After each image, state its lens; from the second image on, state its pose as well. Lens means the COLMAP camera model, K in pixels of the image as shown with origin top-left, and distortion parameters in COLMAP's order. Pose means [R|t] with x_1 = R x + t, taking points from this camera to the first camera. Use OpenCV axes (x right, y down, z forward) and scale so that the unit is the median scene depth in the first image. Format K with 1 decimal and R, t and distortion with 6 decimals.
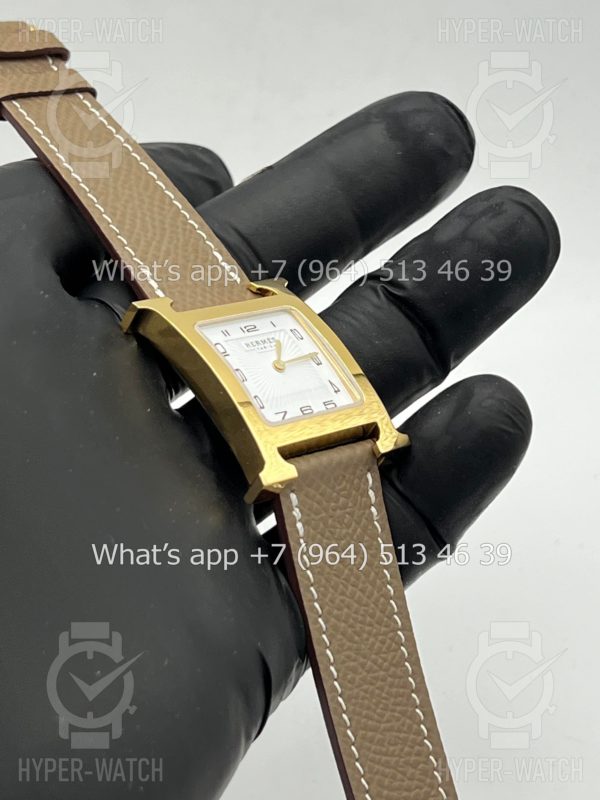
lens RADIAL K [[1767.0, 0, 300.2], [0, 1767.0, 399.2], [0, 0, 1]] dist [0.253156, 0.000000]
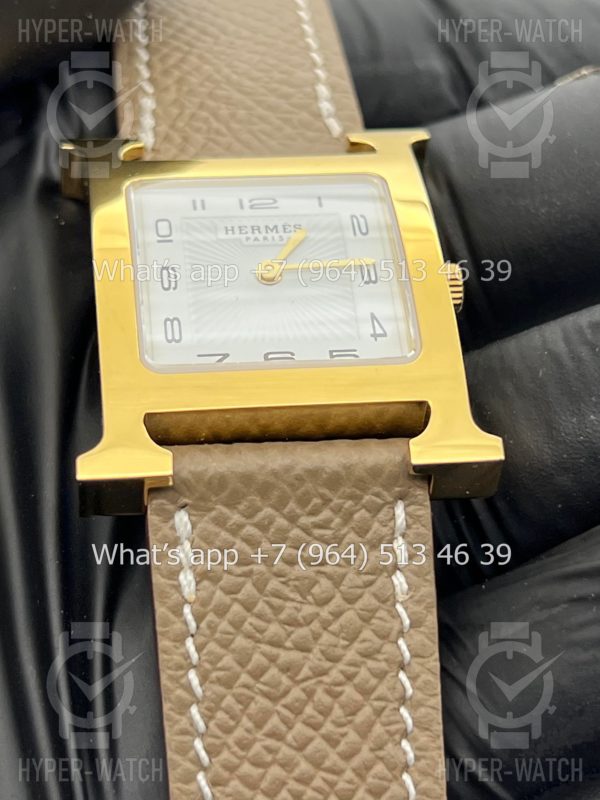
lens RADIAL K [[1767.0, 0, 298.4], [0, 1767.0, 400.8], [0, 0, 1]] dist [0.253156, 0.000000]
pose [[0.787862, 0.102602, -0.607245, 0.315706], [-0.122683, 0.992409, 0.008507, 0.013098], [0.603508, 0.067796, 0.794469, 0.602759]]
